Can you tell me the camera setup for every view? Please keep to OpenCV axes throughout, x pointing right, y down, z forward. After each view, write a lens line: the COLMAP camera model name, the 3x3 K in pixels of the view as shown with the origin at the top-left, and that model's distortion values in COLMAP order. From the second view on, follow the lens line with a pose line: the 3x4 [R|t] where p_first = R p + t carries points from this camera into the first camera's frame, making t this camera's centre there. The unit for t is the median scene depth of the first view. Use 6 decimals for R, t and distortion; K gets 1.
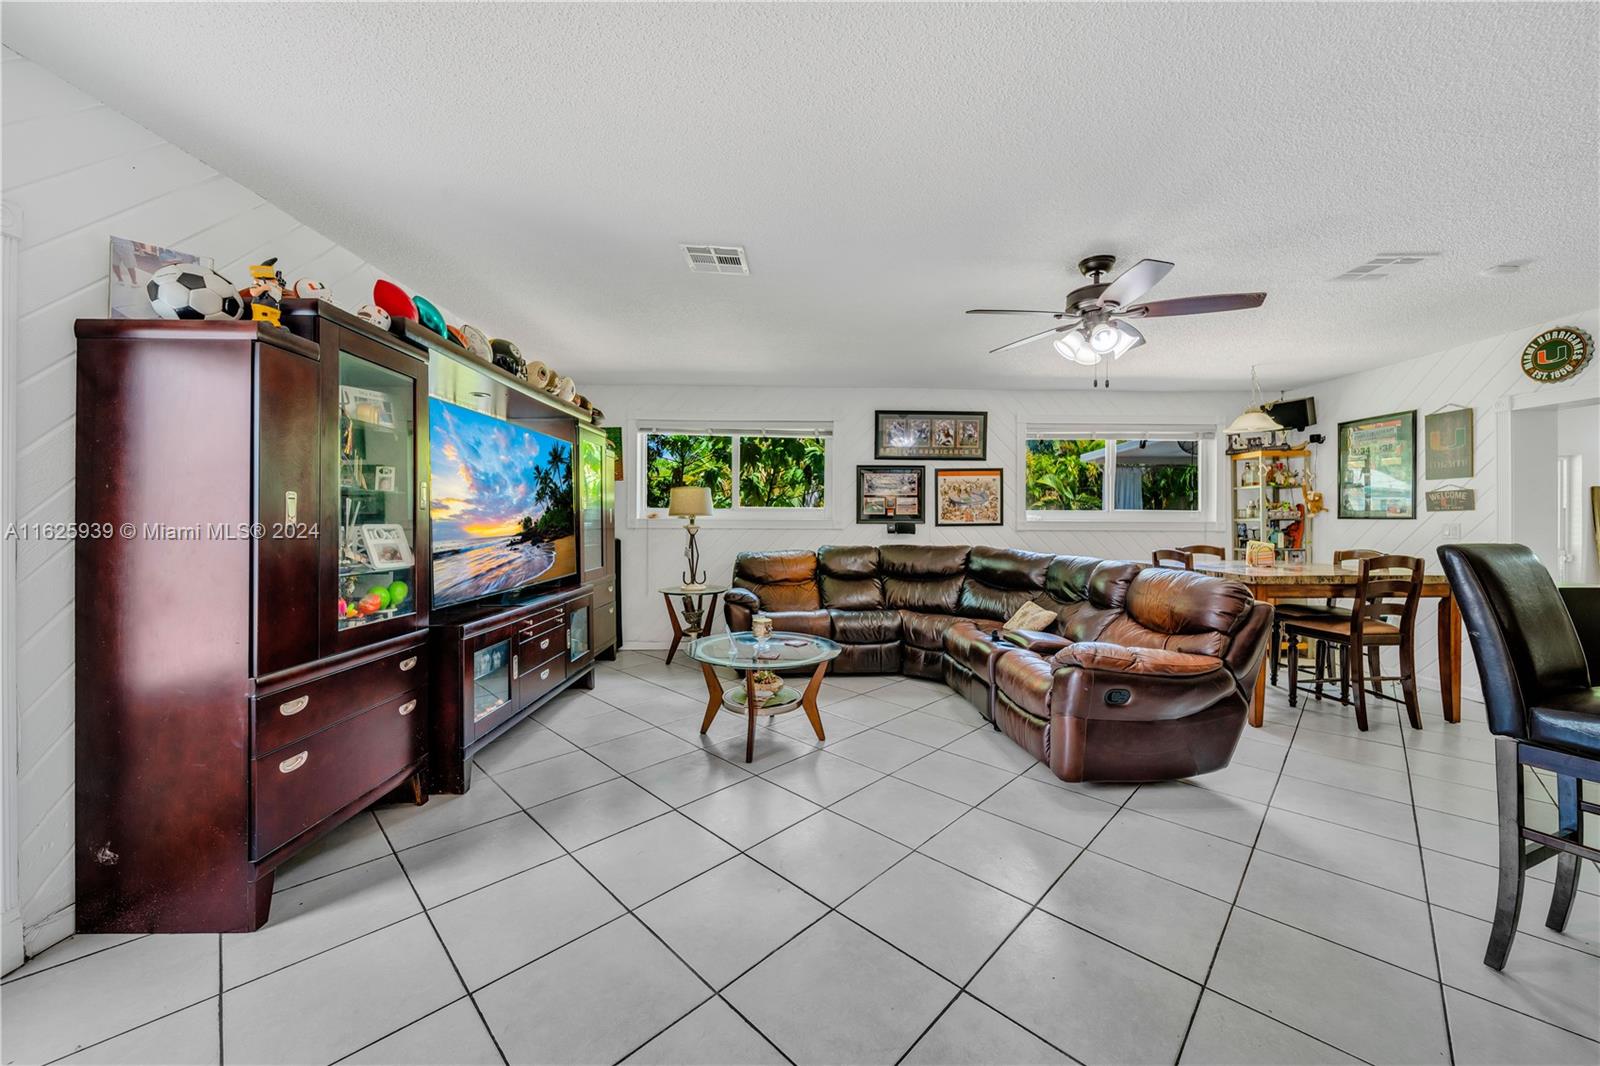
lens RADIAL K [[571.1, 0, 811.3], [0, 571.1, 522.3], [0, 0, 1]] dist [-0.004660, -0.000378]
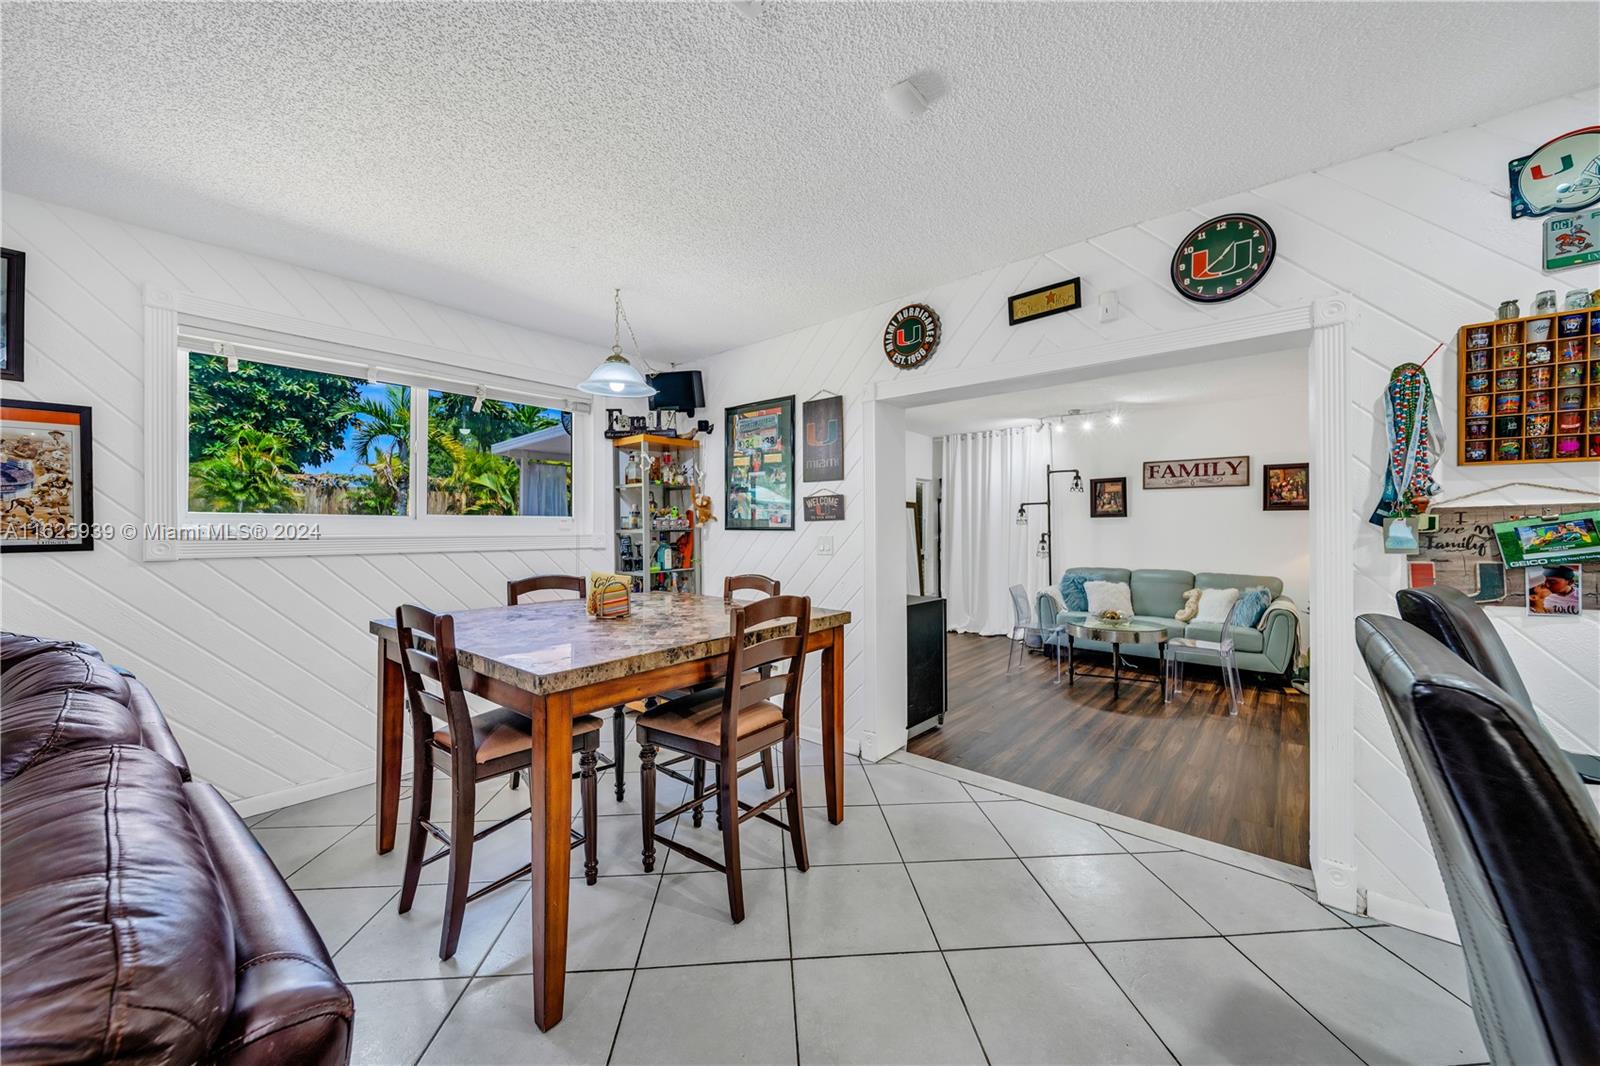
lens RADIAL K [[629.7, 0, 805.9], [0, 629.7, 528.5], [0, 0, 1]] dist [0.000314, 0.000059]
pose [[0.662897, -0.002683, 0.748706, 0.345370], [0.004041, 0.999992, 0.000005, -0.007396], [-0.748700, 0.003022, 0.662902, 0.336582]]
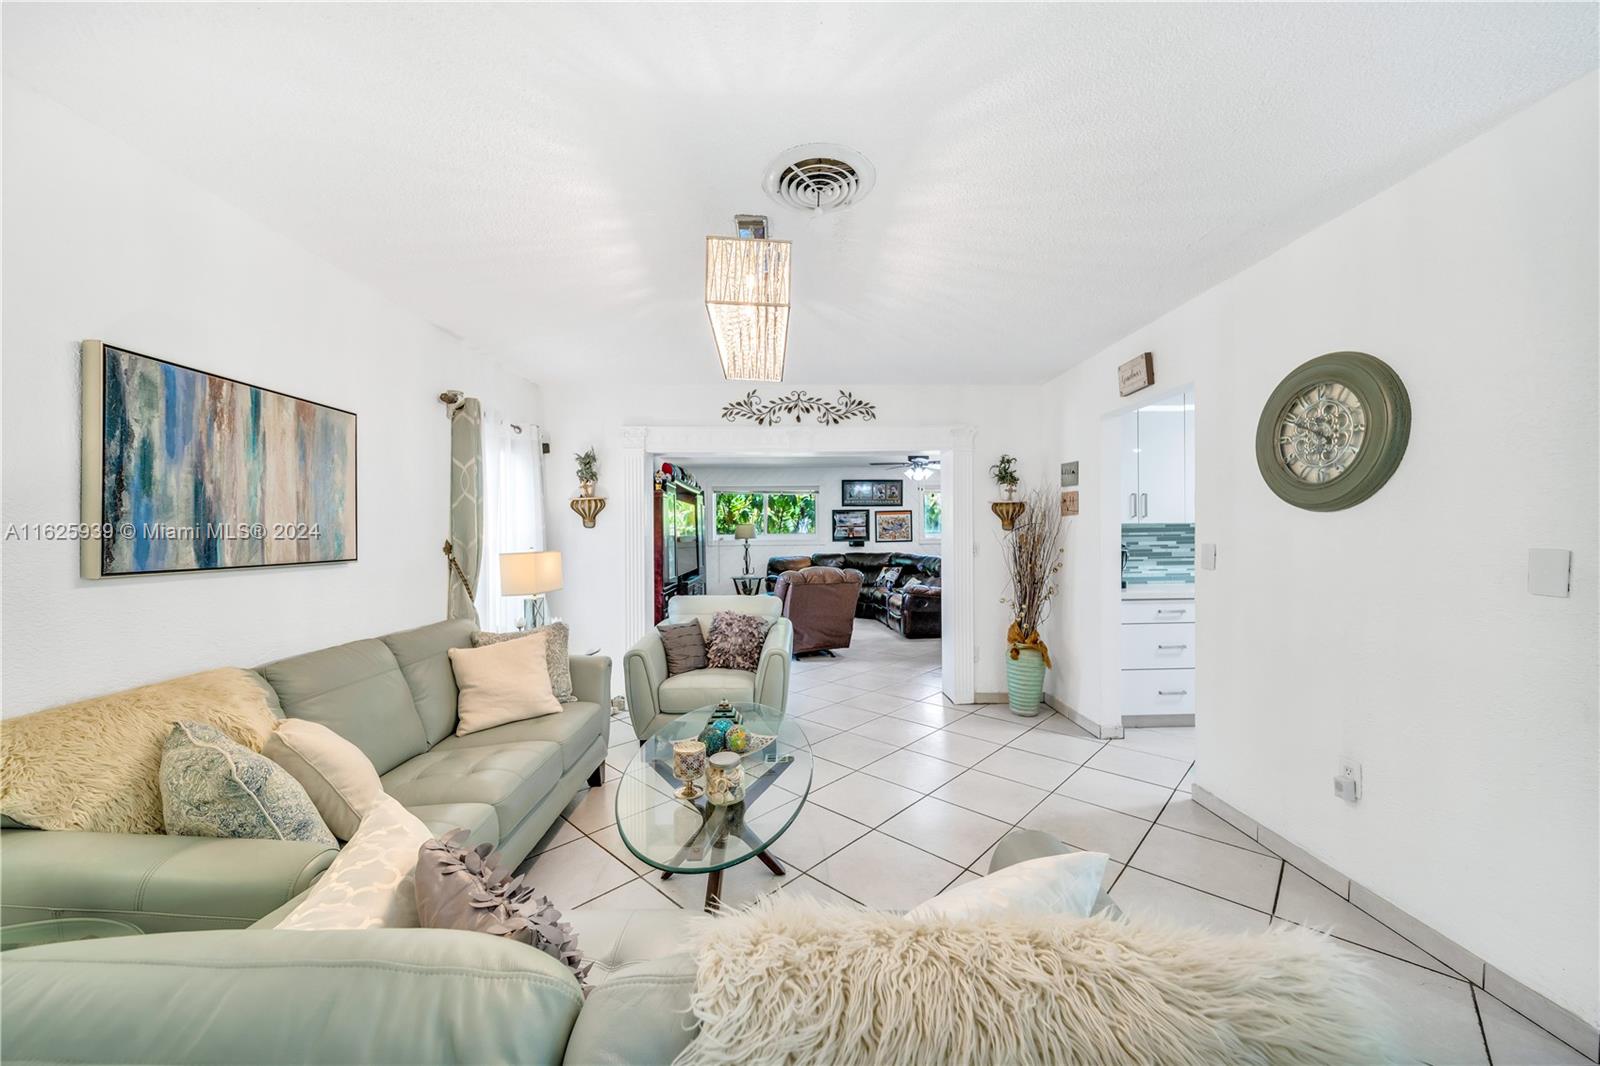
lens RADIAL K [[571.1, 0, 795.4], [0, 571.1, 538.9], [0, 0, 1]] dist [-0.004660, -0.000378]
pose [[0.999896, -0.014333, 0.001543, -0.043579], [0.014333, 0.999897, 0.000140, -0.008251], [-0.001545, -0.000118, 0.999999, -0.856315]]
